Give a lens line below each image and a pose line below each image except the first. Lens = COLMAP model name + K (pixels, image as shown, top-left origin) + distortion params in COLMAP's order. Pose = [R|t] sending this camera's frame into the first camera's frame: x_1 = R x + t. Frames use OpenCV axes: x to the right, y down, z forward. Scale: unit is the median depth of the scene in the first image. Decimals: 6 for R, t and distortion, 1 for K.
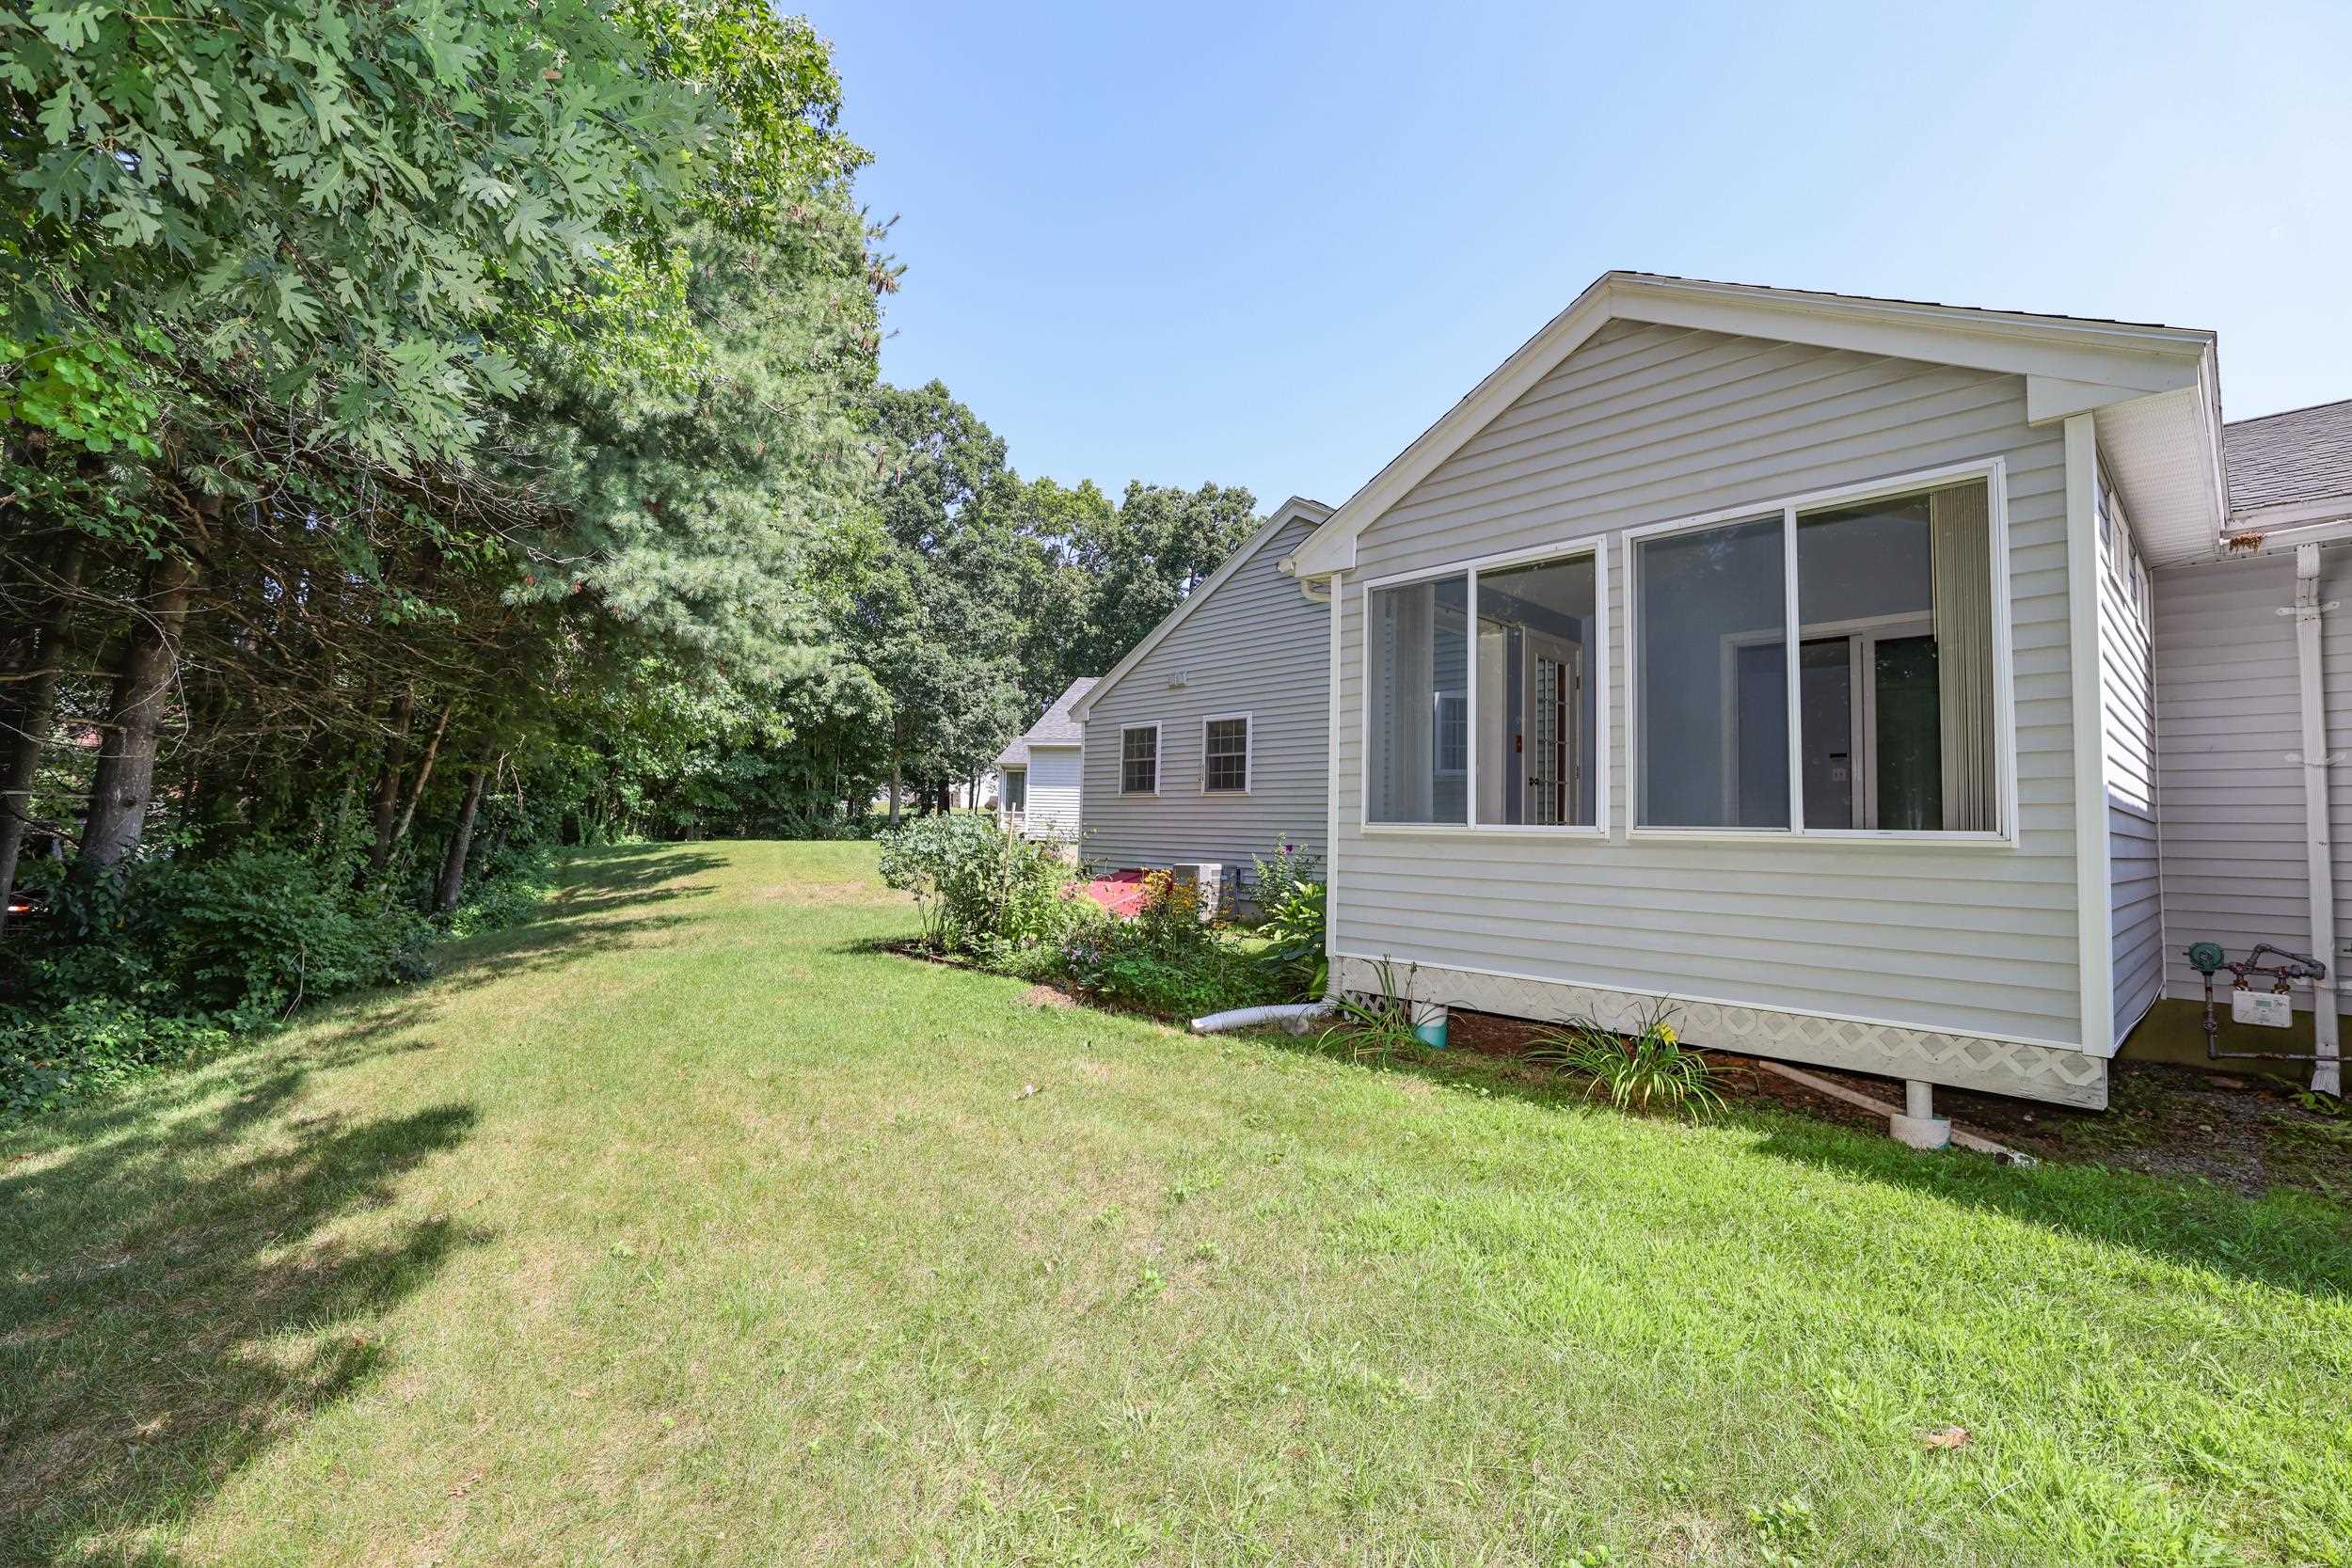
lens RADIAL K [[1011.9, 0, 1173.4], [0, 1011.9, 783.6], [0, 0, 1]] dist [-0.048953, 0.016264]
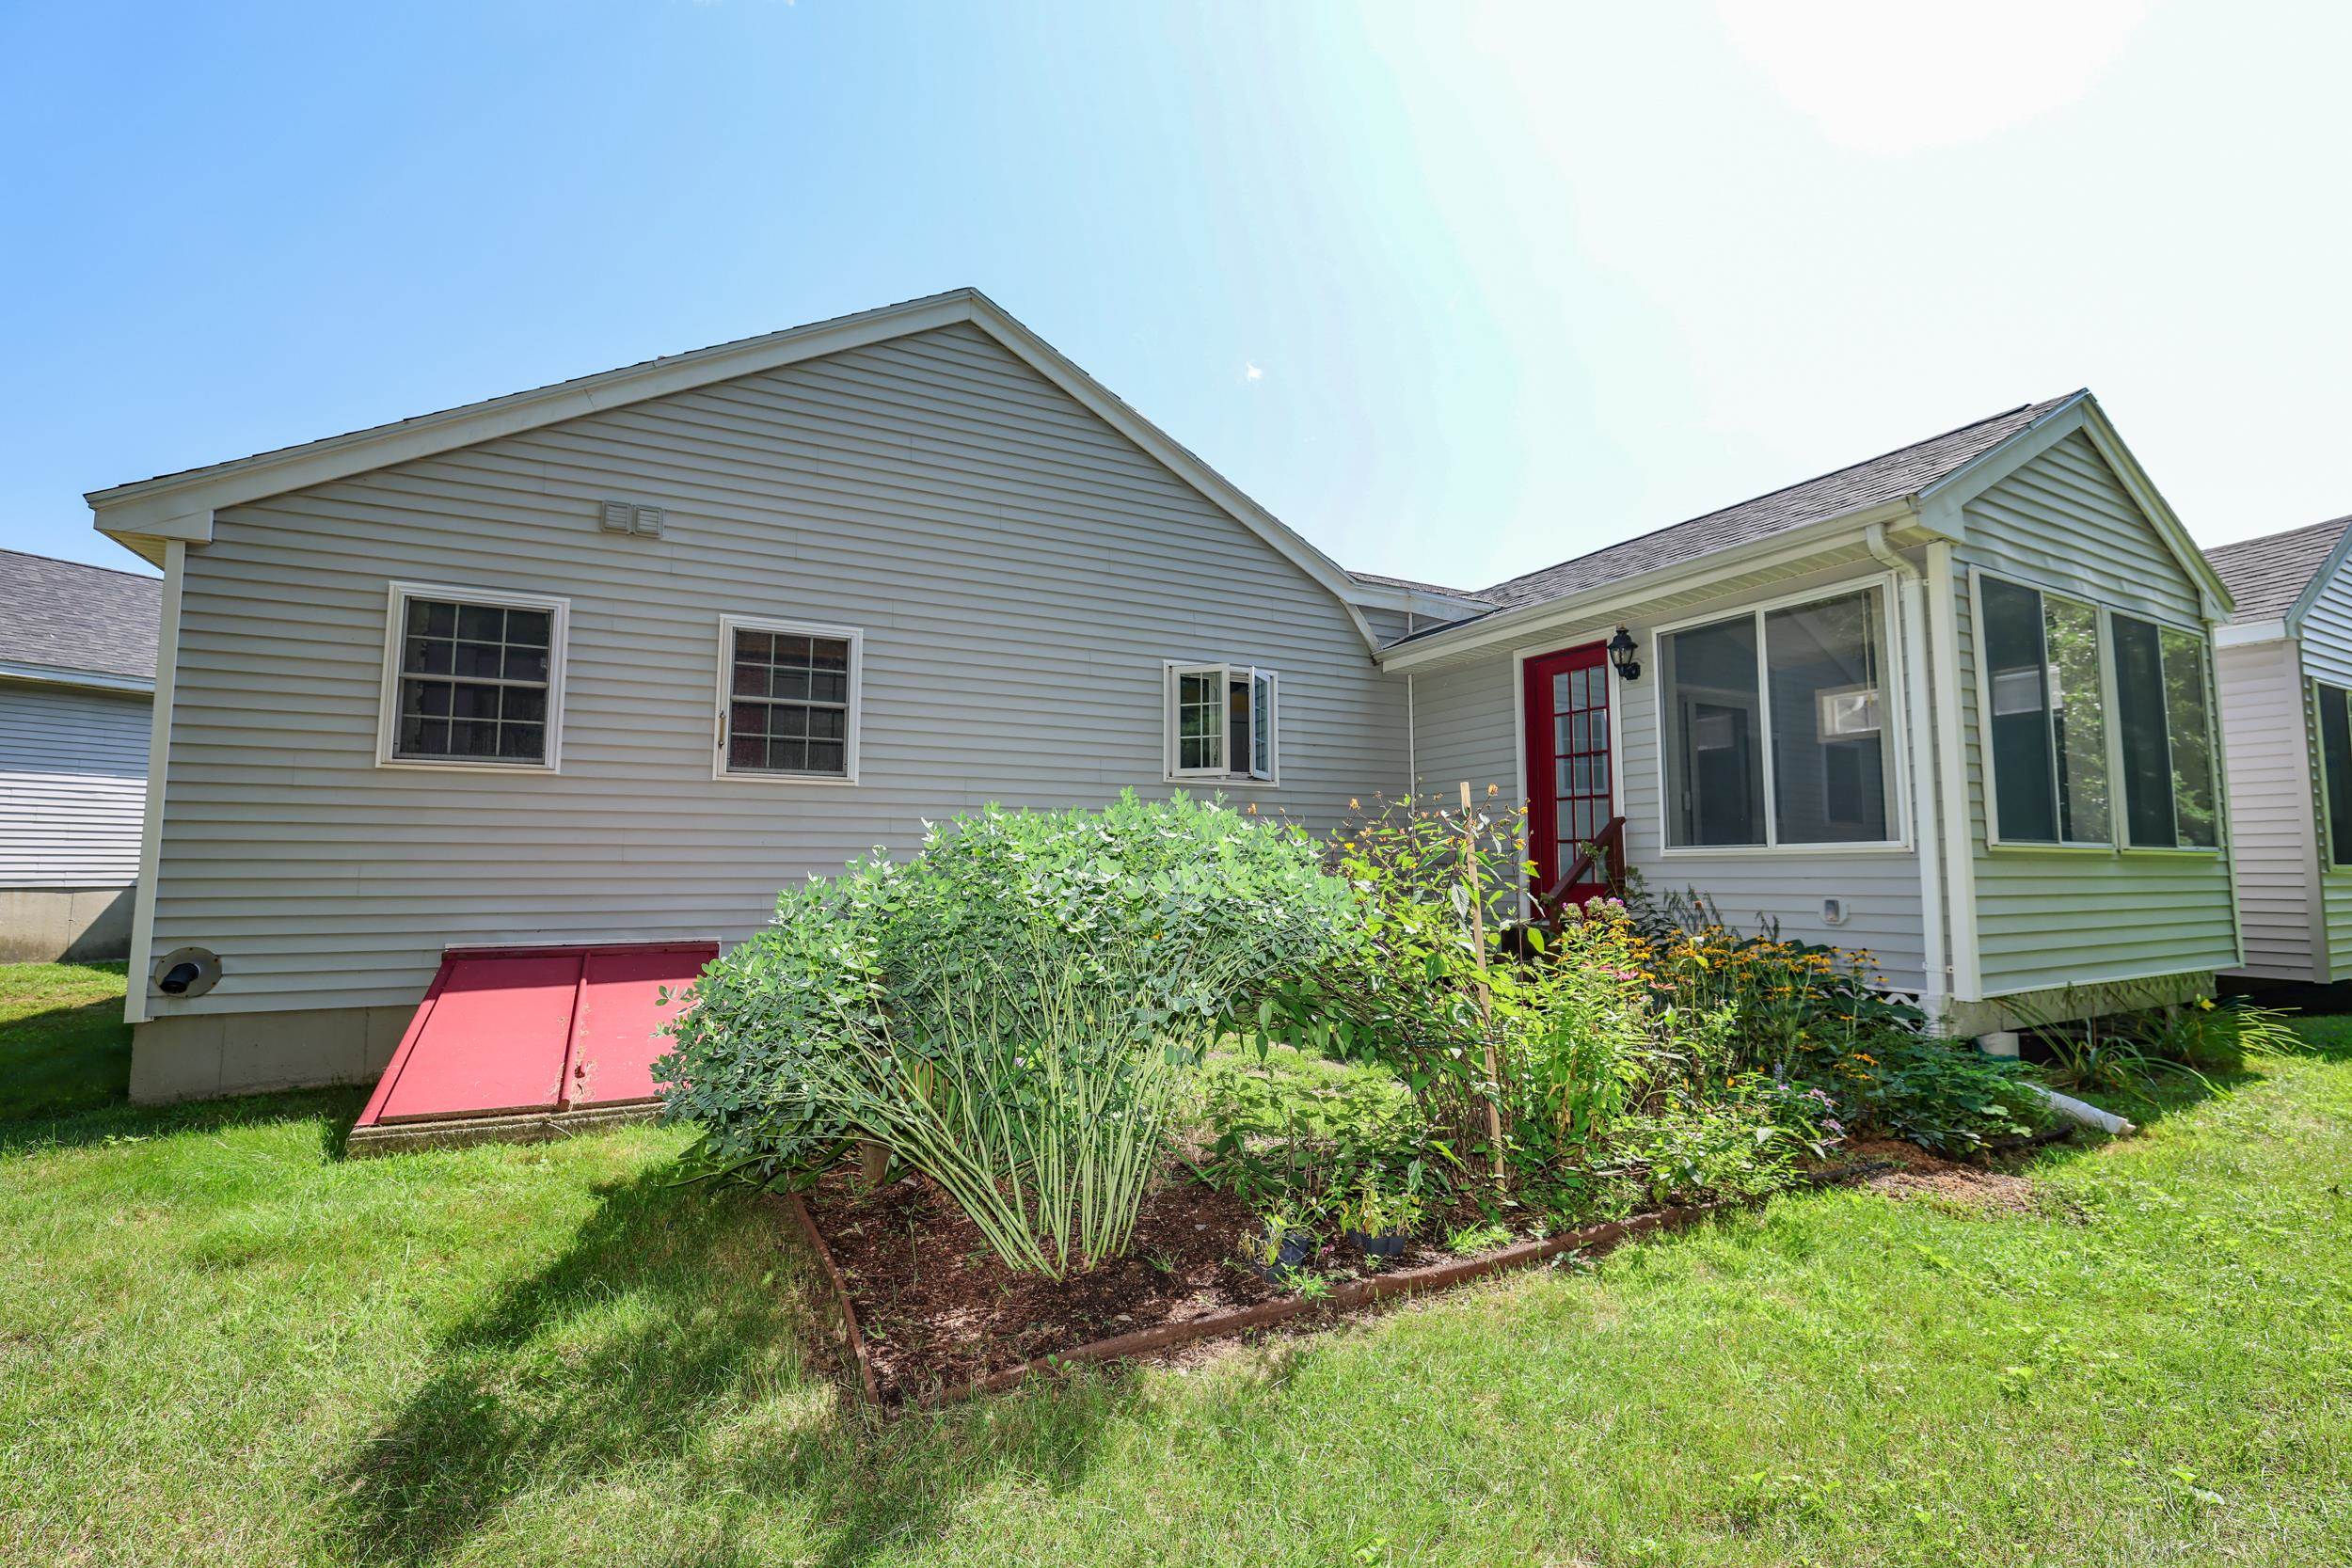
lens RADIAL K [[1011.9, 0, 1173.4], [0, 1011.9, 783.6], [0, 0, 1]] dist [-0.048953, 0.016264]
pose [[0.265324, 0.055728, 0.962547, -0.353740], [-0.043788, 0.997995, -0.045710, 0.024442], [-0.963164, -0.030020, 0.267232, 0.650689]]
